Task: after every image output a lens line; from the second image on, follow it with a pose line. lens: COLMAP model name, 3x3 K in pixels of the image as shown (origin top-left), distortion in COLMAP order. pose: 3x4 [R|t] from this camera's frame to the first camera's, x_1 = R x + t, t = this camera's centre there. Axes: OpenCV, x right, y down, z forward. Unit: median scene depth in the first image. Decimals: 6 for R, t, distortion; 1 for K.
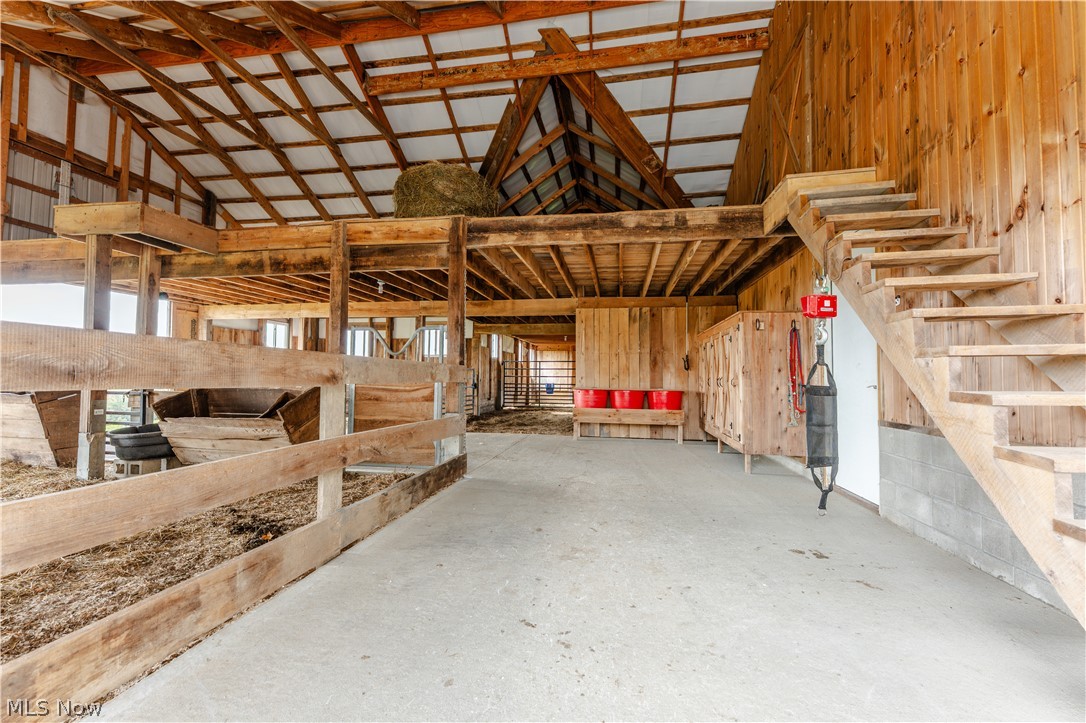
lens RADIAL K [[436.6, 0, 545.6], [0, 436.6, 366.0], [0, 0, 1]] dist [0.000425, -0.000462]
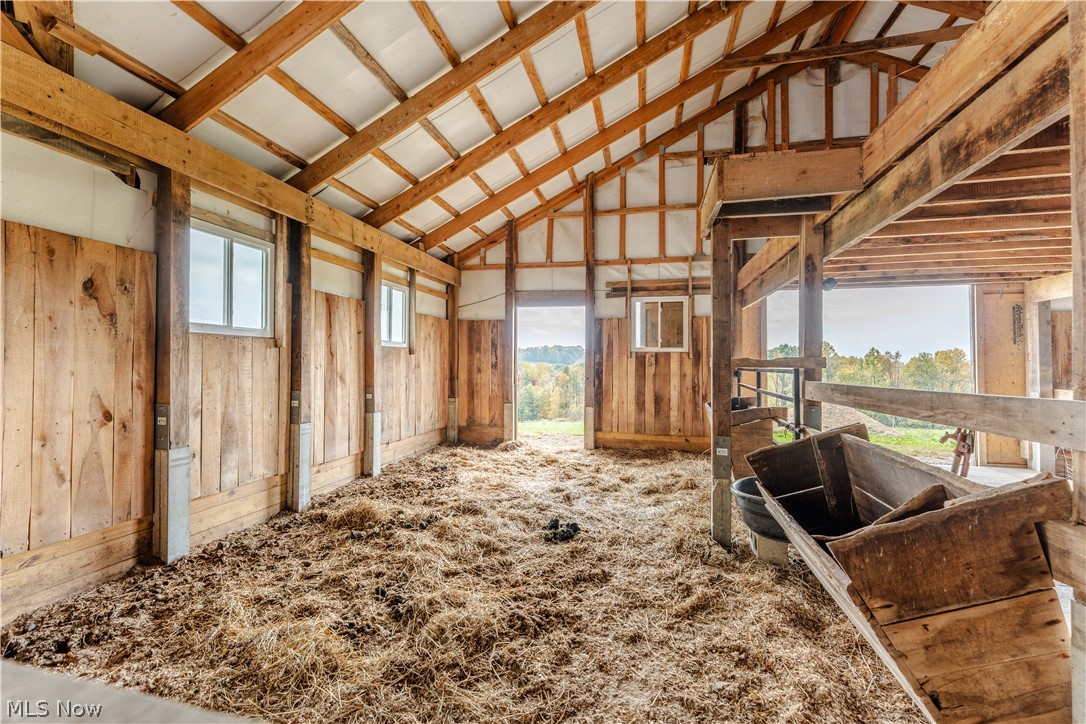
lens RADIAL K [[436.6, 0, 551.5], [0, 436.6, 363.6], [0, 0, 1]] dist [0.000425, -0.000462]
pose [[-0.082642, -0.018662, -0.996405, -0.131574], [0.018265, 0.999628, -0.020237, -0.024399], [0.996412, -0.019872, -0.082270, 0.449044]]
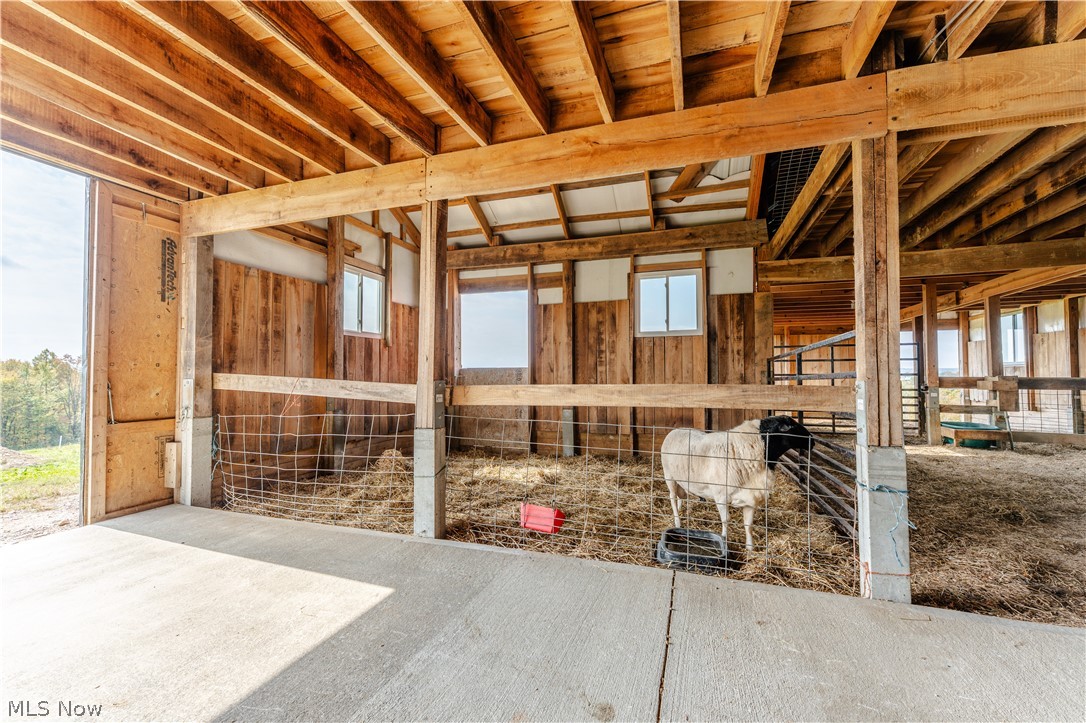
lens RADIAL K [[436.6, 0, 547.9], [0, 436.6, 358.8], [0, 0, 1]] dist [0.000425, -0.000462]
pose [[0.986679, -0.014937, -0.161993, -0.495127], [0.012248, 0.999770, -0.017585, 0.016729], [0.162219, 0.015367, 0.986635, 0.818324]]
